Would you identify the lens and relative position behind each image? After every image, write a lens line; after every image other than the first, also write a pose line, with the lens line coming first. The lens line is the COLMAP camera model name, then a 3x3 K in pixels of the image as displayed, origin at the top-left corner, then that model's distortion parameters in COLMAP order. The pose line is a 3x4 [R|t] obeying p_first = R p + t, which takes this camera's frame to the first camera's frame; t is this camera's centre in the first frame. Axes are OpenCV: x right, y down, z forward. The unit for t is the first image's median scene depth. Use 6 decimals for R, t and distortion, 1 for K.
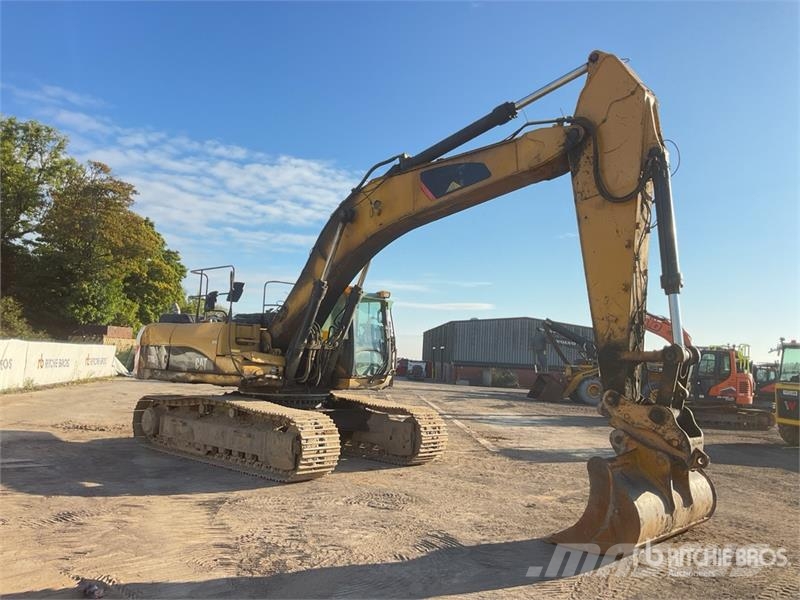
lens RADIAL K [[654.7, 0, 400.3], [0, 654.7, 307.0], [0, 0, 1]] dist [0.018967, -0.047378]
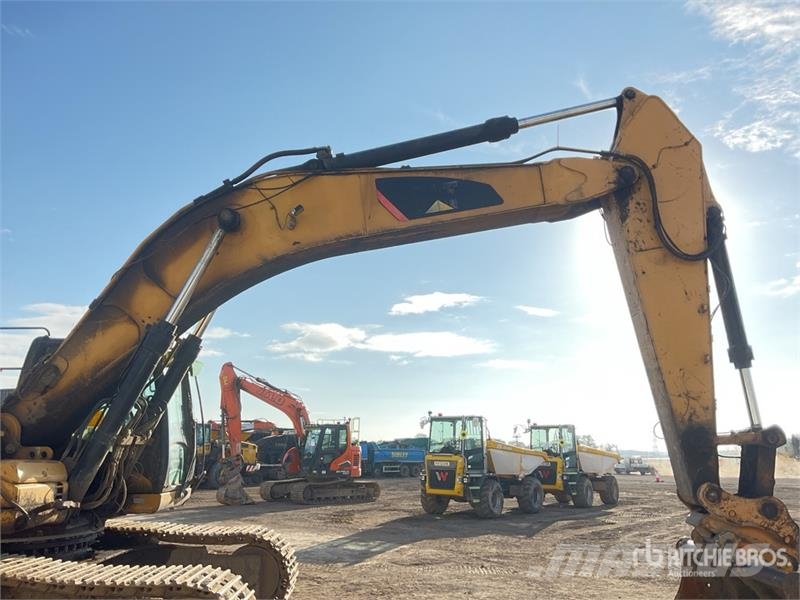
lens RADIAL K [[659.2, 0, 401.0], [0, 659.2, 299.8], [0, 0, 1]] dist [0.074750, -0.129803]
pose [[0.723986, 0.104184, 0.681902, -0.426512], [-0.022748, 0.991597, -0.127348, 0.010912], [-0.689440, 0.076686, 0.720272, 0.500835]]
